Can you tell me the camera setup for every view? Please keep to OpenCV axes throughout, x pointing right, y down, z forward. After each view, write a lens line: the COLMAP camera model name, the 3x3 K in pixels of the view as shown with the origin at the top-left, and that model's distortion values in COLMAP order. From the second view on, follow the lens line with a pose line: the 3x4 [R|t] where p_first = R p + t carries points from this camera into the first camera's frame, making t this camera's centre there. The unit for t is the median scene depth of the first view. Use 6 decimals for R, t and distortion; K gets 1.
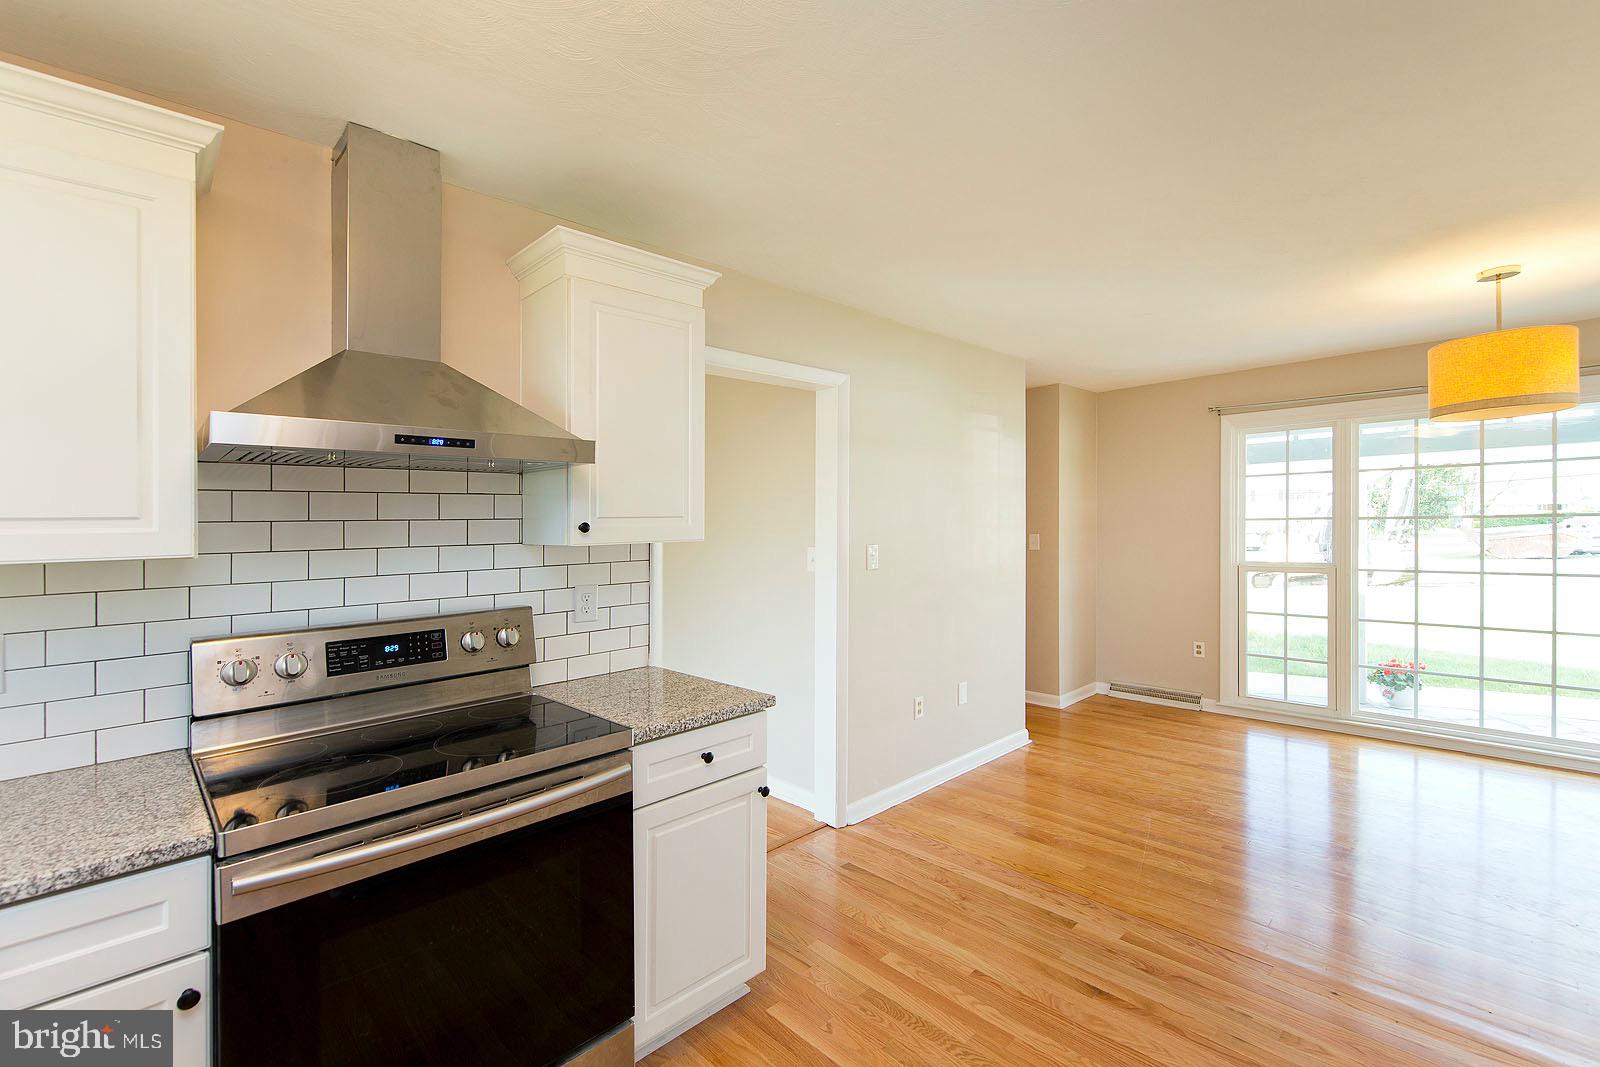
lens RADIAL K [[691.1, 0, 778.8], [0, 691.1, 530.6], [0, 0, 1]] dist [0.015817, -0.003173]
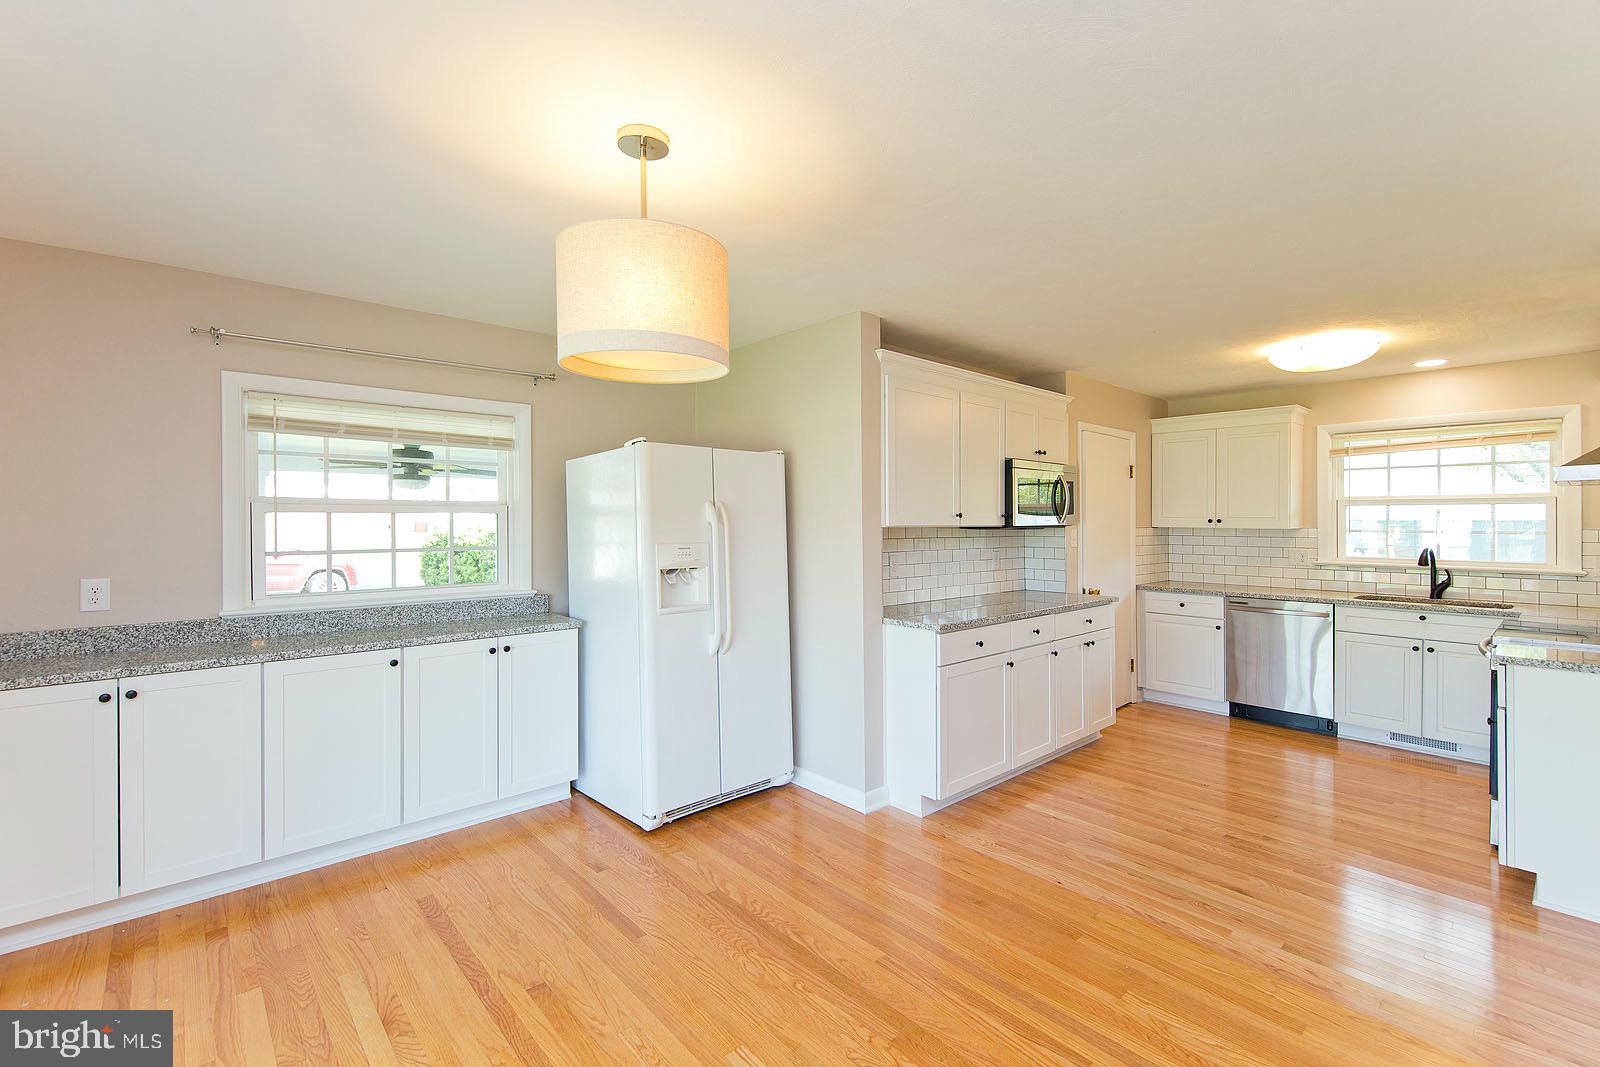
lens RADIAL K [[691.1, 0, 756.7], [0, 691.1, 520.8], [0, 0, 1]] dist [0.015817, -0.003173]
pose [[-0.998647, 0.016743, 0.049233, 0.859873], [0.017155, 0.999821, 0.007962, -0.028760], [-0.049091, 0.008796, -0.998756, 1.575450]]
